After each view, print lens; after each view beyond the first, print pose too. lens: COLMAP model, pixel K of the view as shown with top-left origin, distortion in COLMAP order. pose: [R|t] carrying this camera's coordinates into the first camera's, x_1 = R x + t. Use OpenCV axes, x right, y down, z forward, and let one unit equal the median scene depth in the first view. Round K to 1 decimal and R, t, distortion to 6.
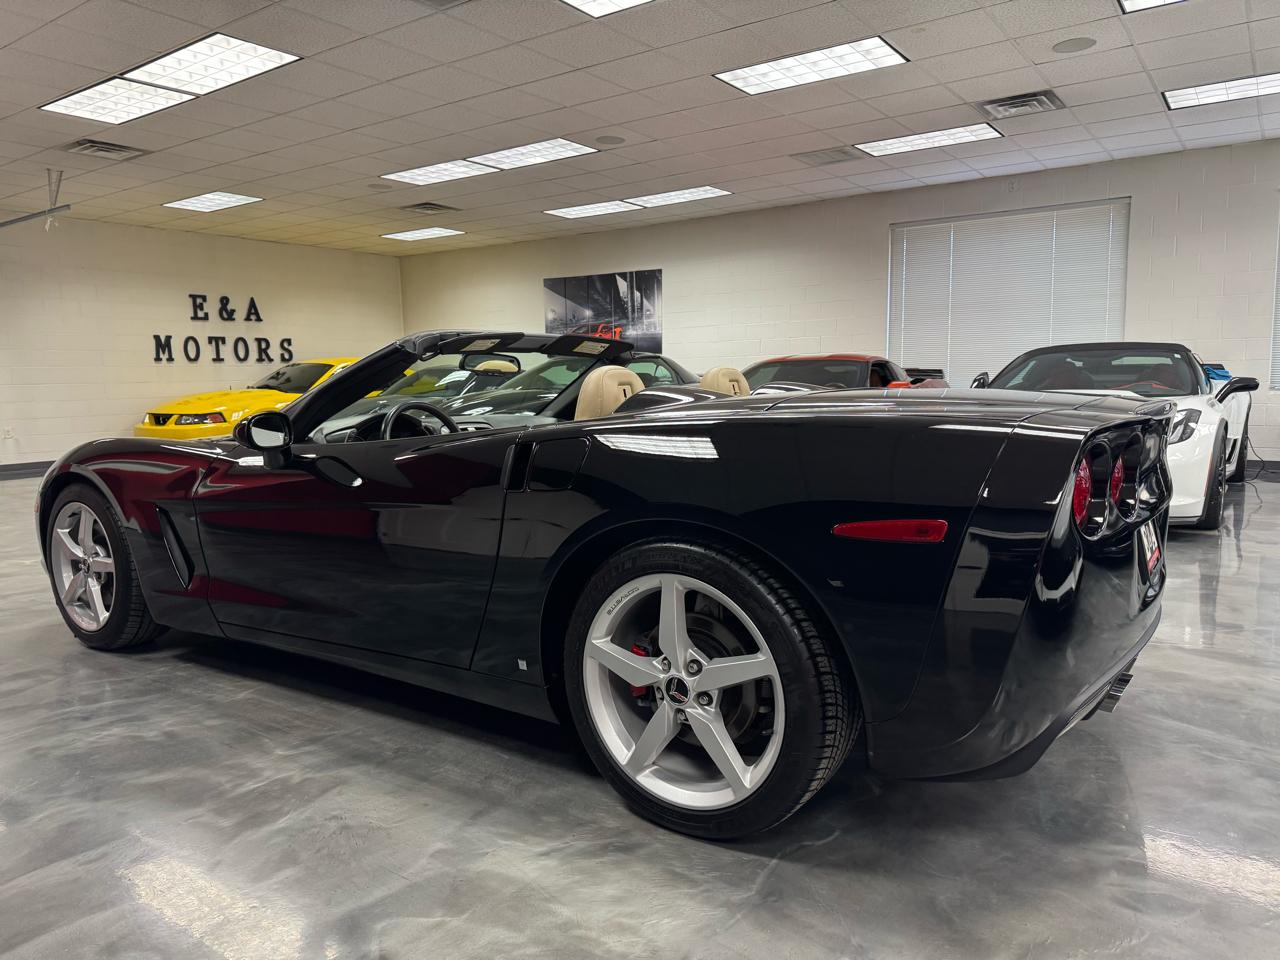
lens RADIAL K [[922.7, 0, 658.5], [0, 922.7, 495.2], [0, 0, 1]] dist [0.027269, -0.035462]
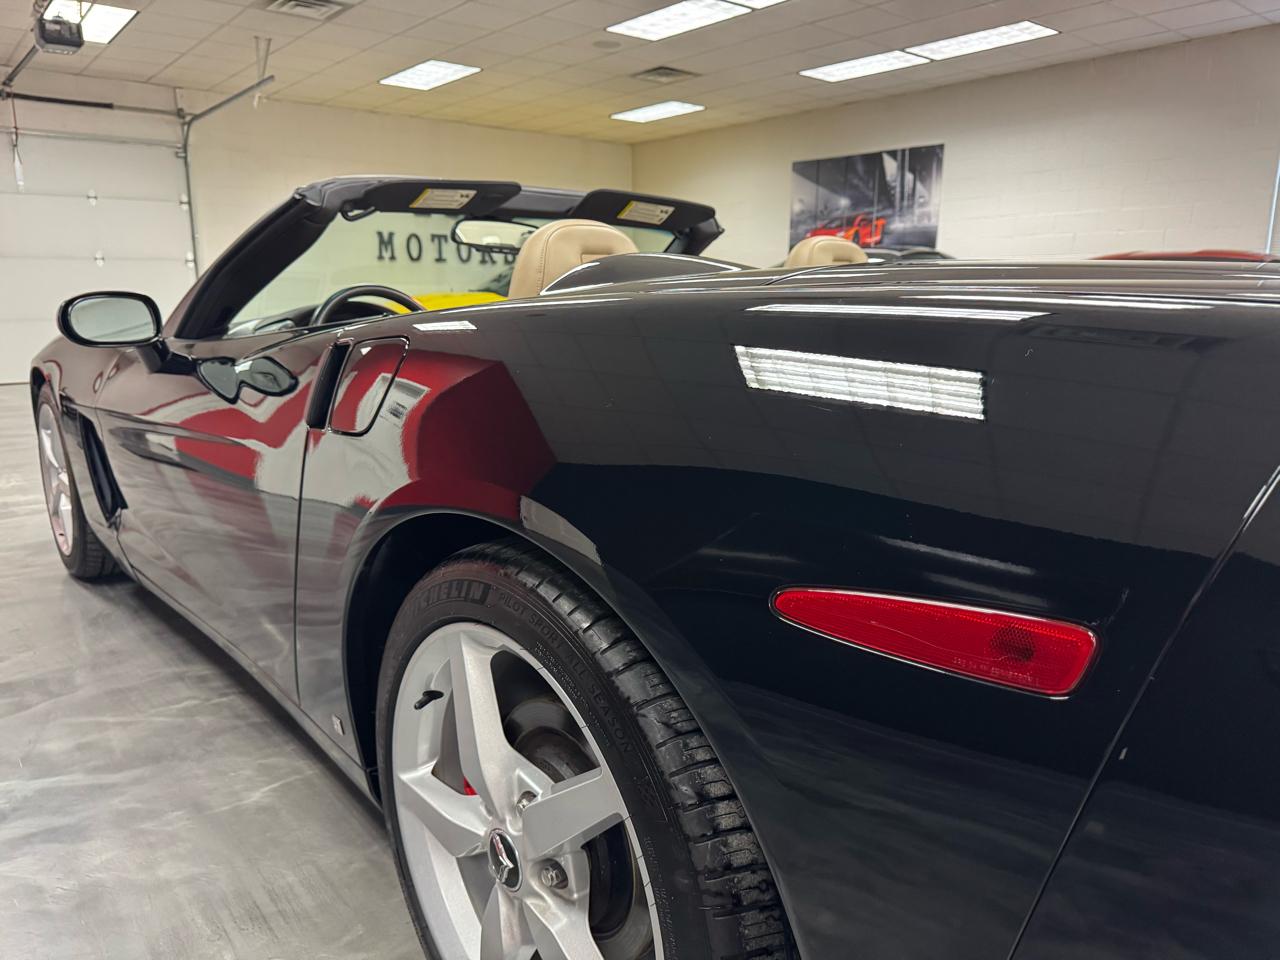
lens RADIAL K [[917.5, 0, 615.7], [0, 917.5, 490.4], [0, 0, 1]] dist [0.029917, -0.033565]
pose [[0.957445, 0.073805, -0.279019, -0.034345], [-0.048872, 0.994249, 0.095292, -0.013756], [0.284448, -0.077601, 0.955546, 0.198446]]
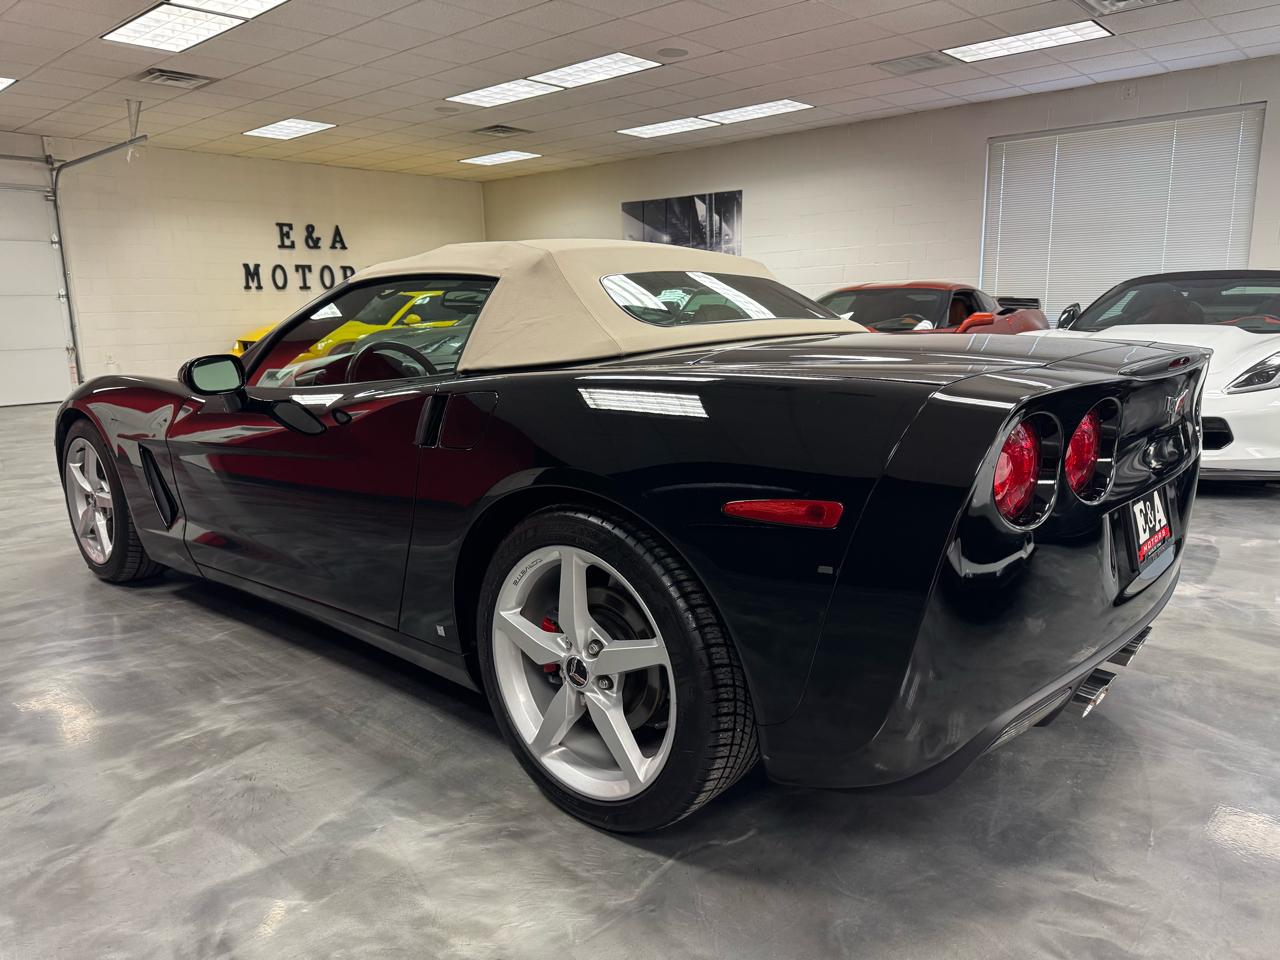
lens RADIAL K [[922.7, 0, 650.0], [0, 922.7, 494.2], [0, 0, 1]] dist [0.027269, -0.035462]
pose [[0.992070, 0.026978, -0.122759, 0.050351], [-0.017316, 0.996716, 0.079104, -0.009540], [0.124490, -0.076351, 0.989279, 0.028832]]
